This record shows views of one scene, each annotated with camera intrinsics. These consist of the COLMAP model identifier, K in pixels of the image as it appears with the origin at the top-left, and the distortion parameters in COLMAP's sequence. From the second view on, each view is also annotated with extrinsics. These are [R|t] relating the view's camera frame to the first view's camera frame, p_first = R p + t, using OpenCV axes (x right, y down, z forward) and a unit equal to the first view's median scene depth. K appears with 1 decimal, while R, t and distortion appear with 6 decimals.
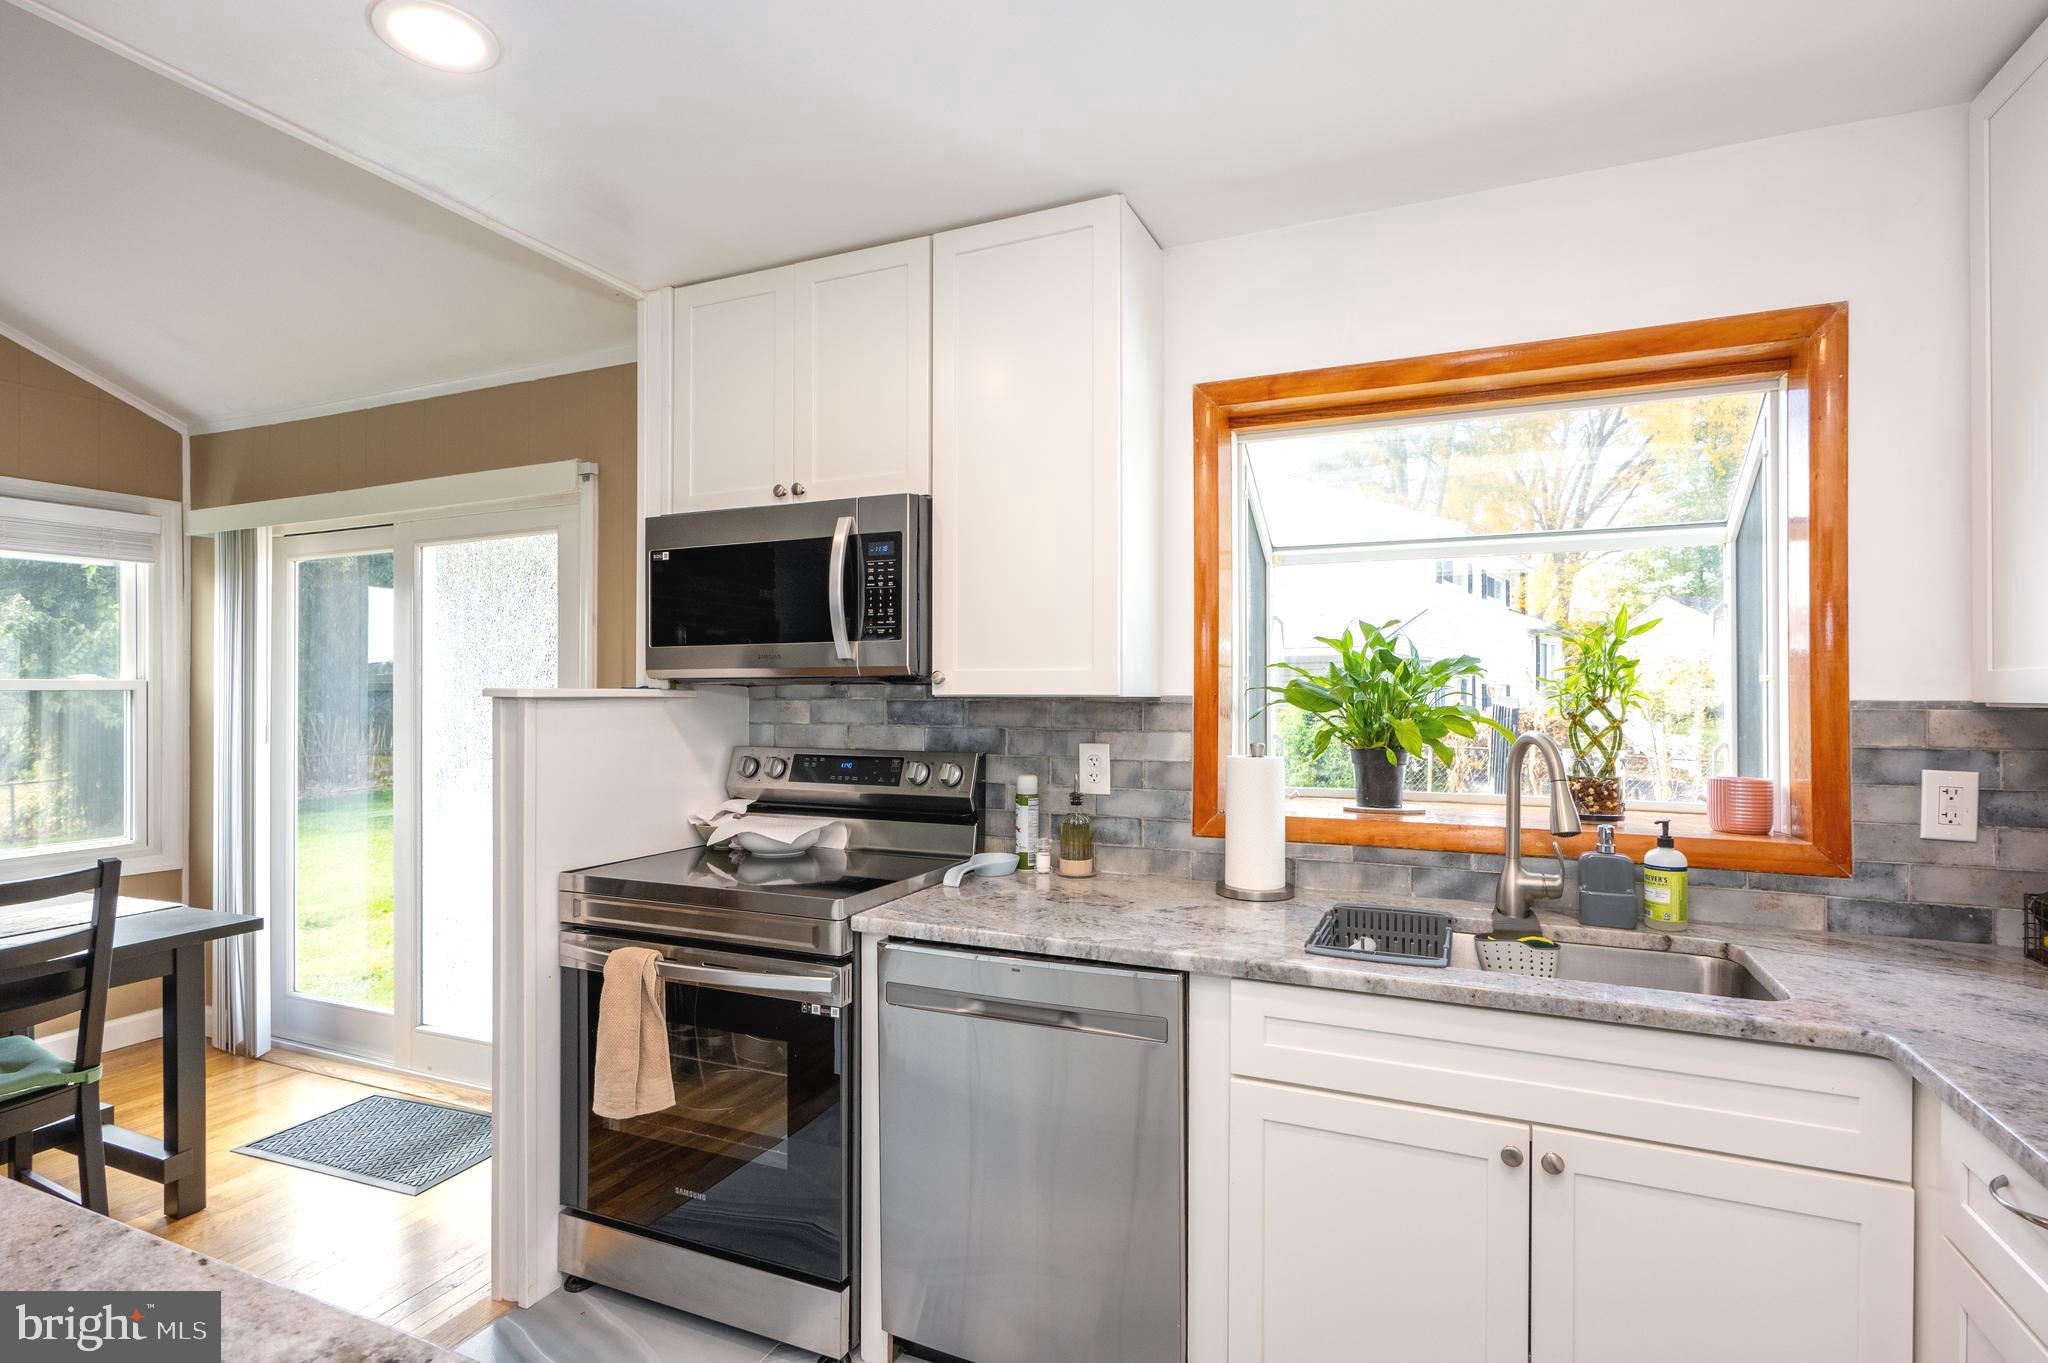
lens RADIAL K [[1000.6, 0, 1021.3], [0, 1000.6, 693.8], [0, 0, 1]] dist [0.001590, 0.000553]
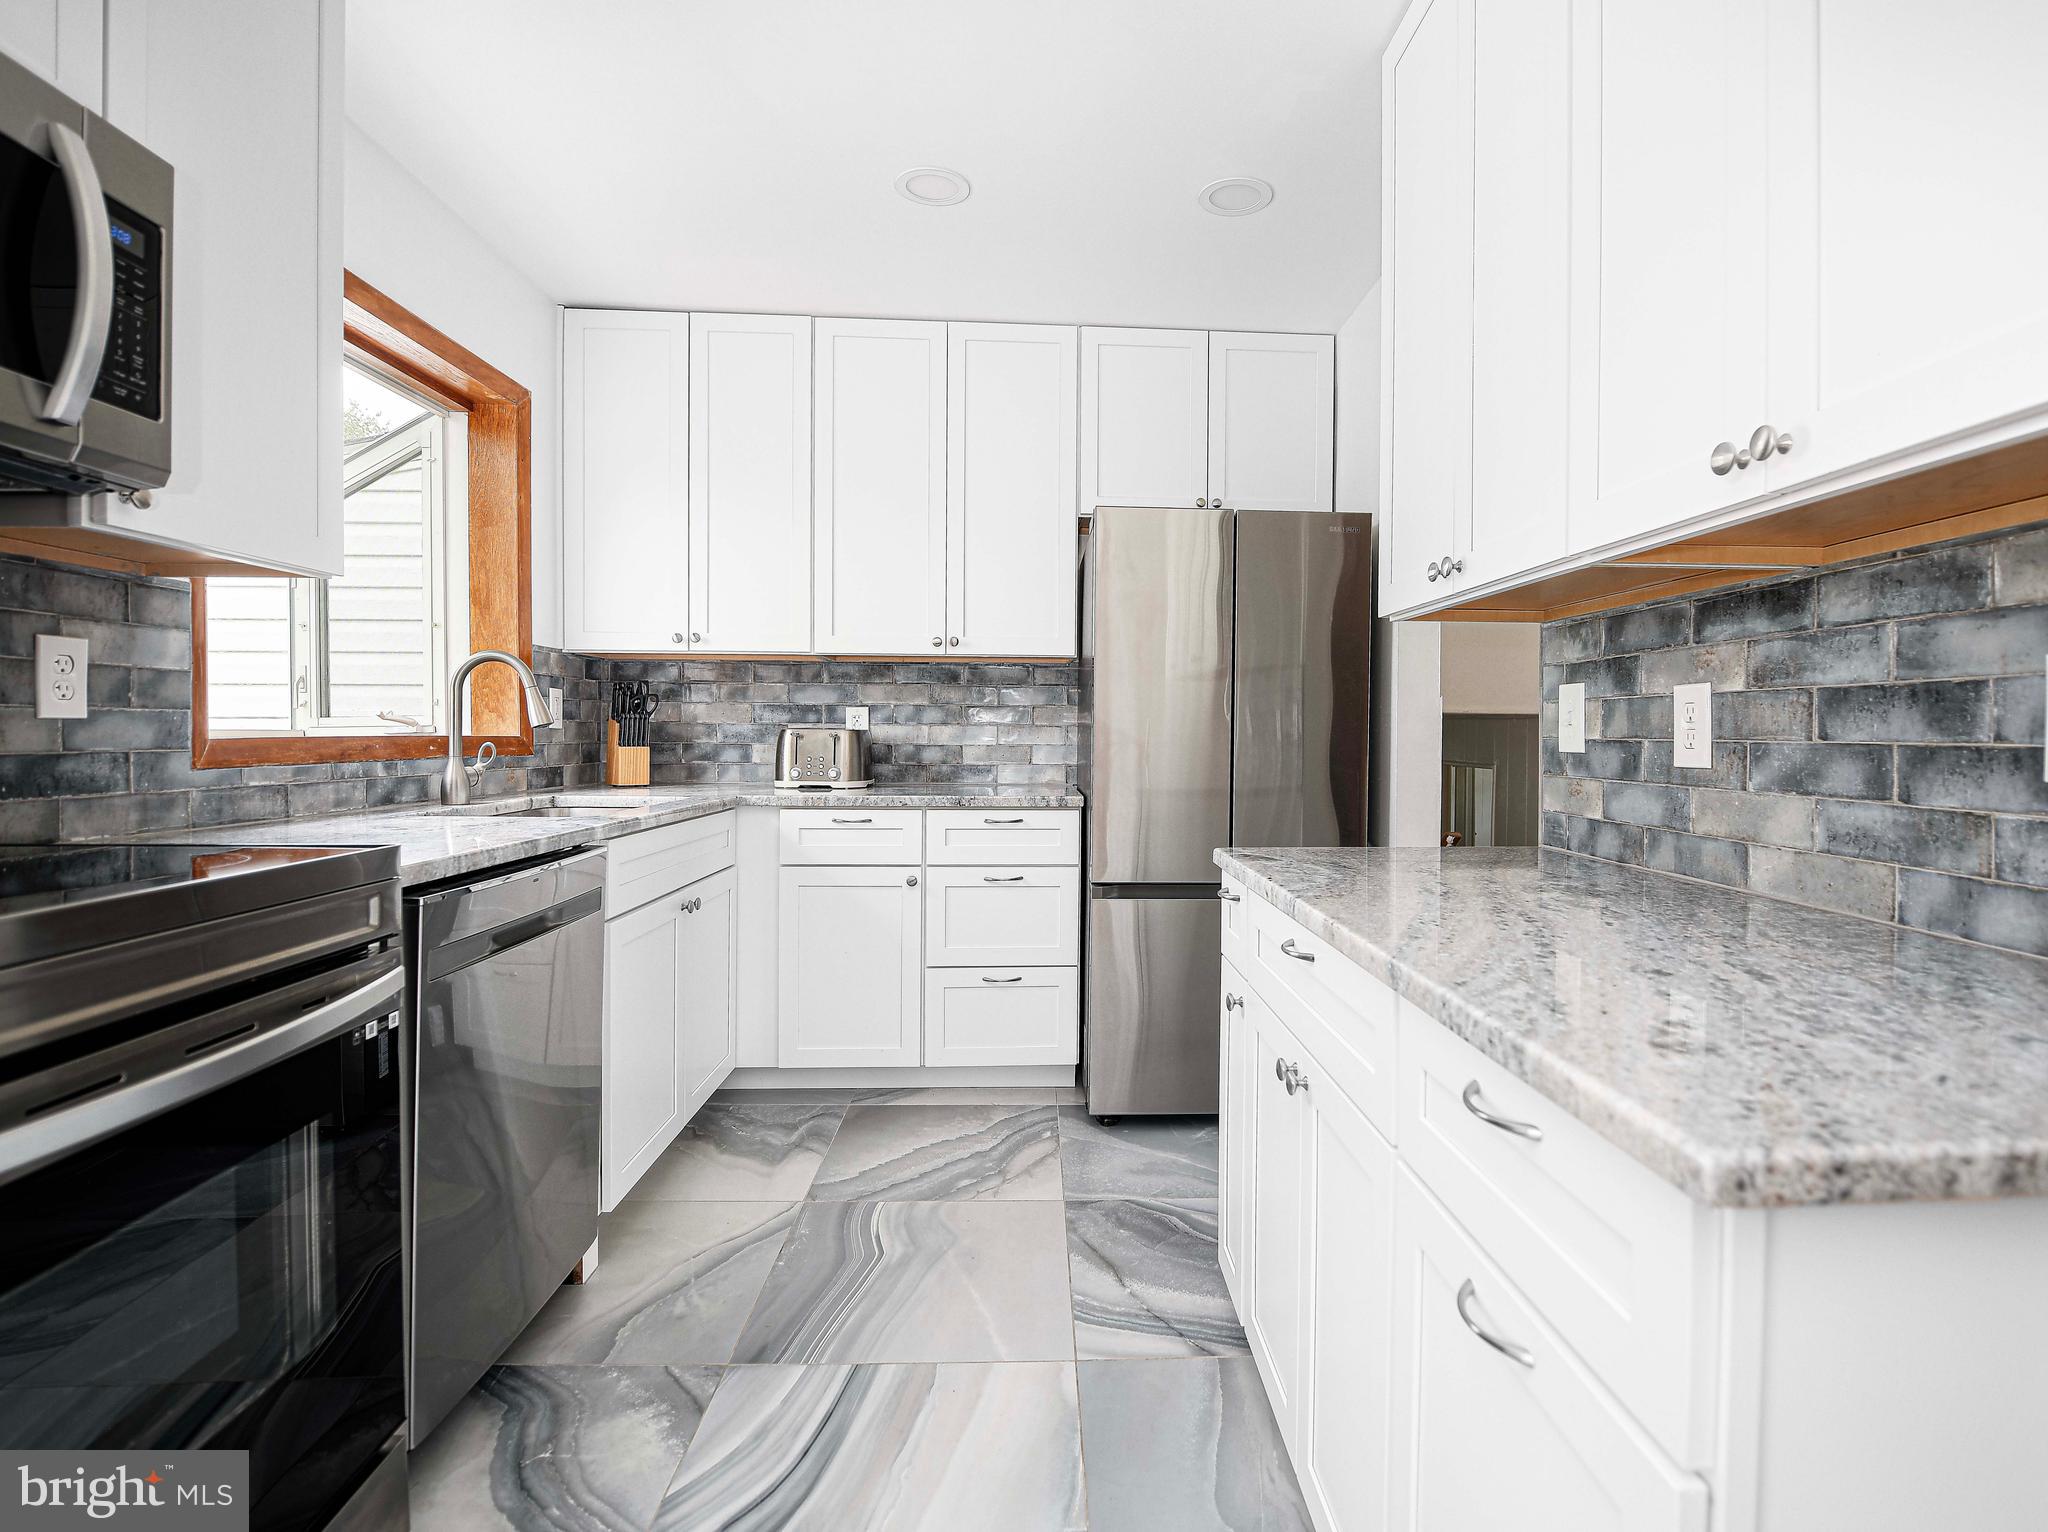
lens RADIAL K [[1018.2, 0, 1089.1], [0, 1018.2, 755.3], [0, 0, 1]] dist [-0.003710, -0.008024]
pose [[-0.456388, -0.027046, 0.889370, -0.796628], [-0.008801, 0.999626, 0.025882, 0.104340], [-0.889737, 0.003985, -0.456455, 0.738676]]
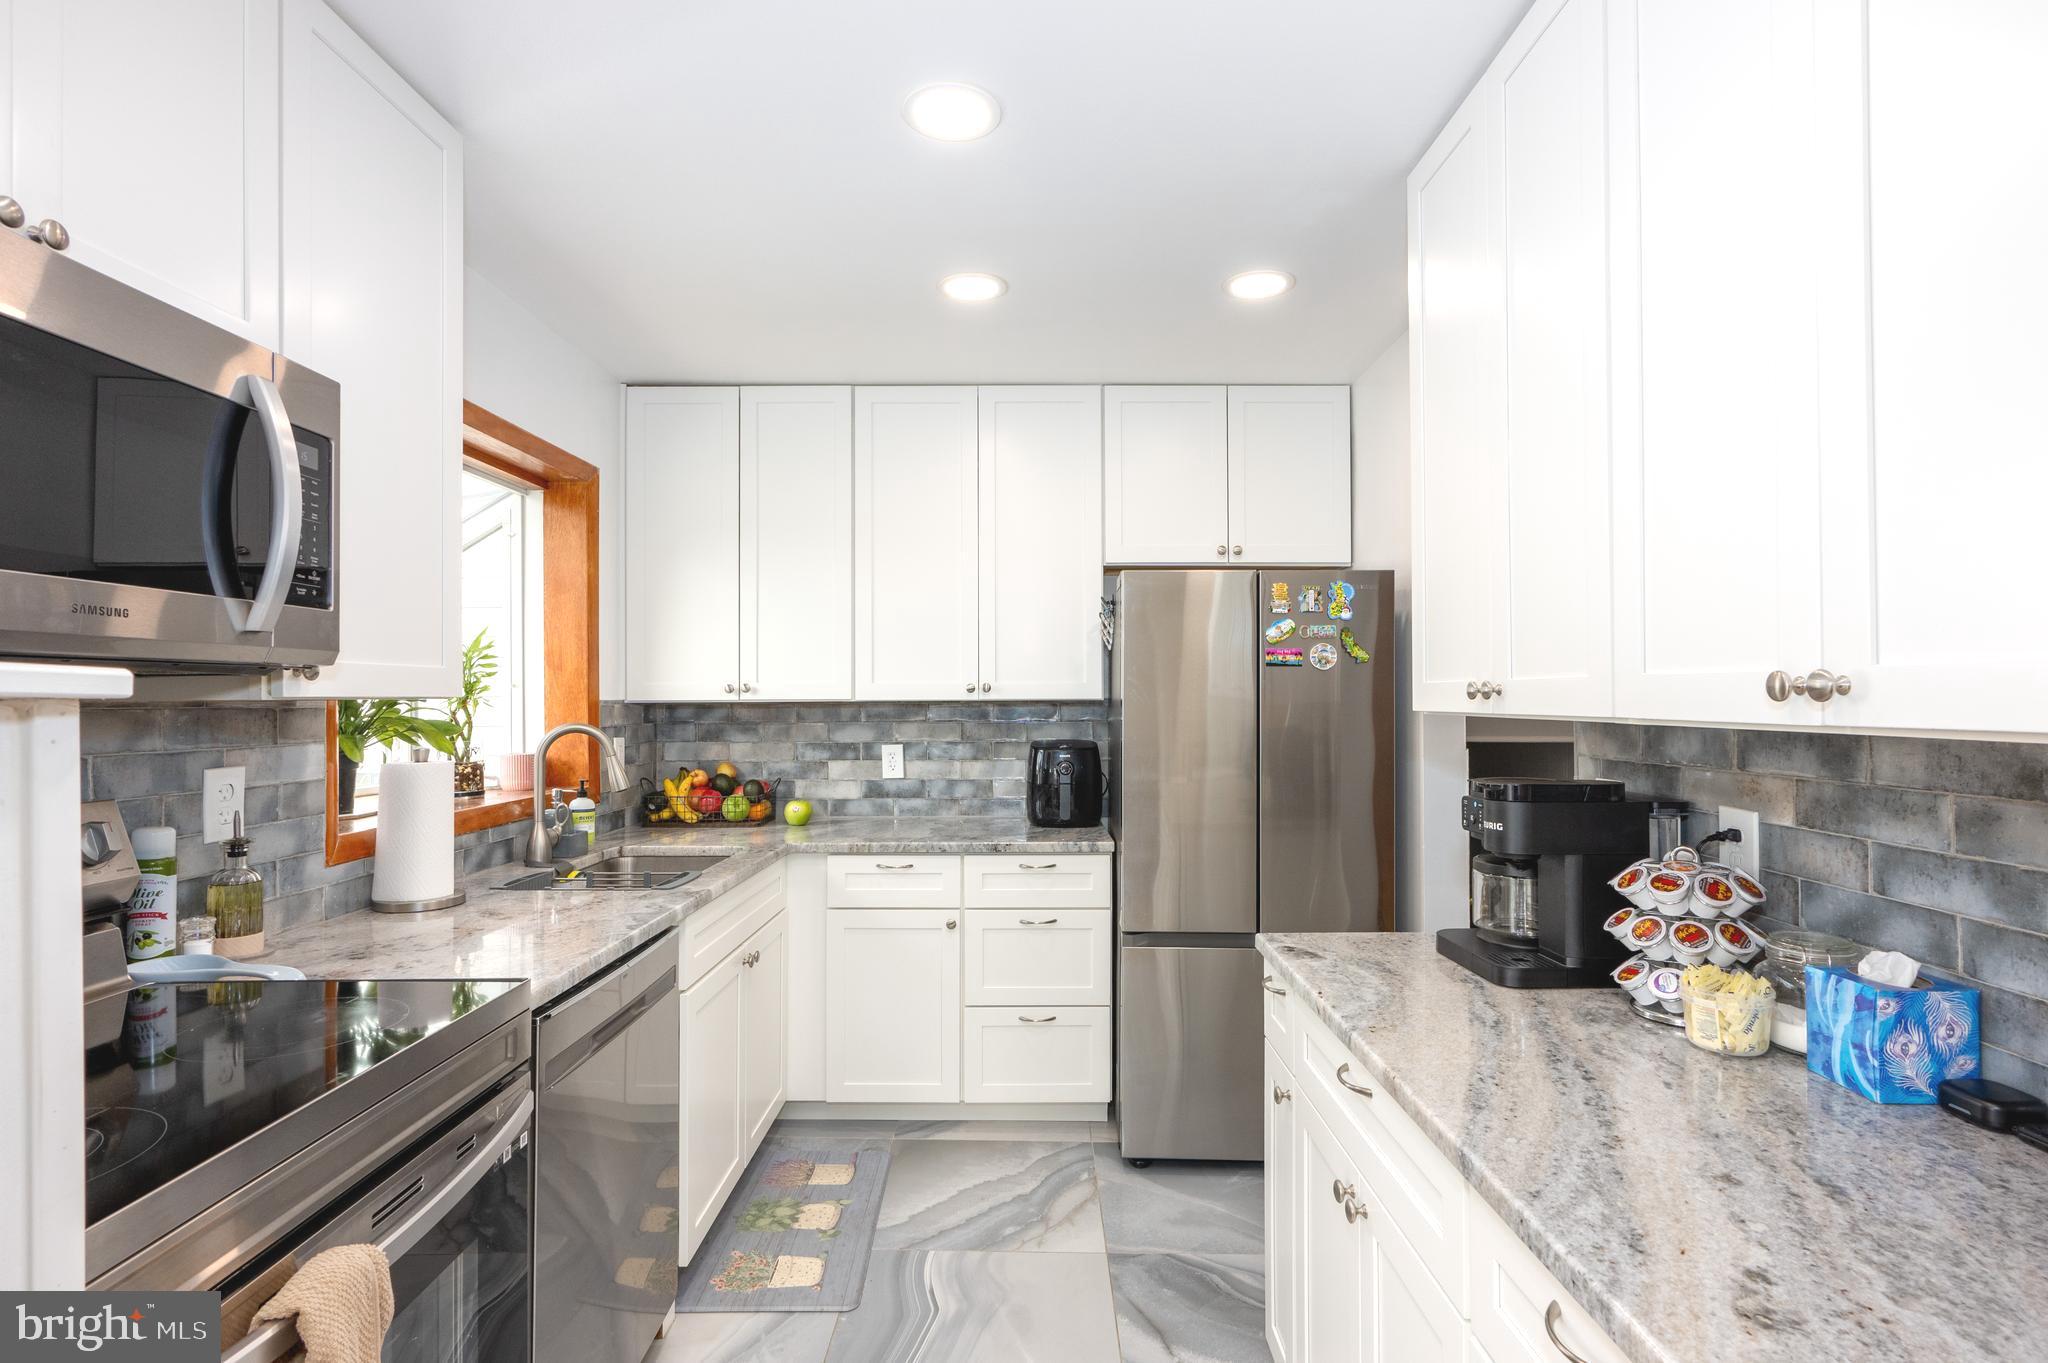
lens RADIAL K [[1000.6, 0, 1021.3], [0, 1000.6, 693.8], [0, 0, 1]] dist [0.001590, 0.000553]
pose [[-0.395085, 0.002030, 0.918642, -0.810812], [0.001568, 0.999998, -0.001536, 0.000003], [-0.918643, 0.000834, -0.395087, 0.787760]]
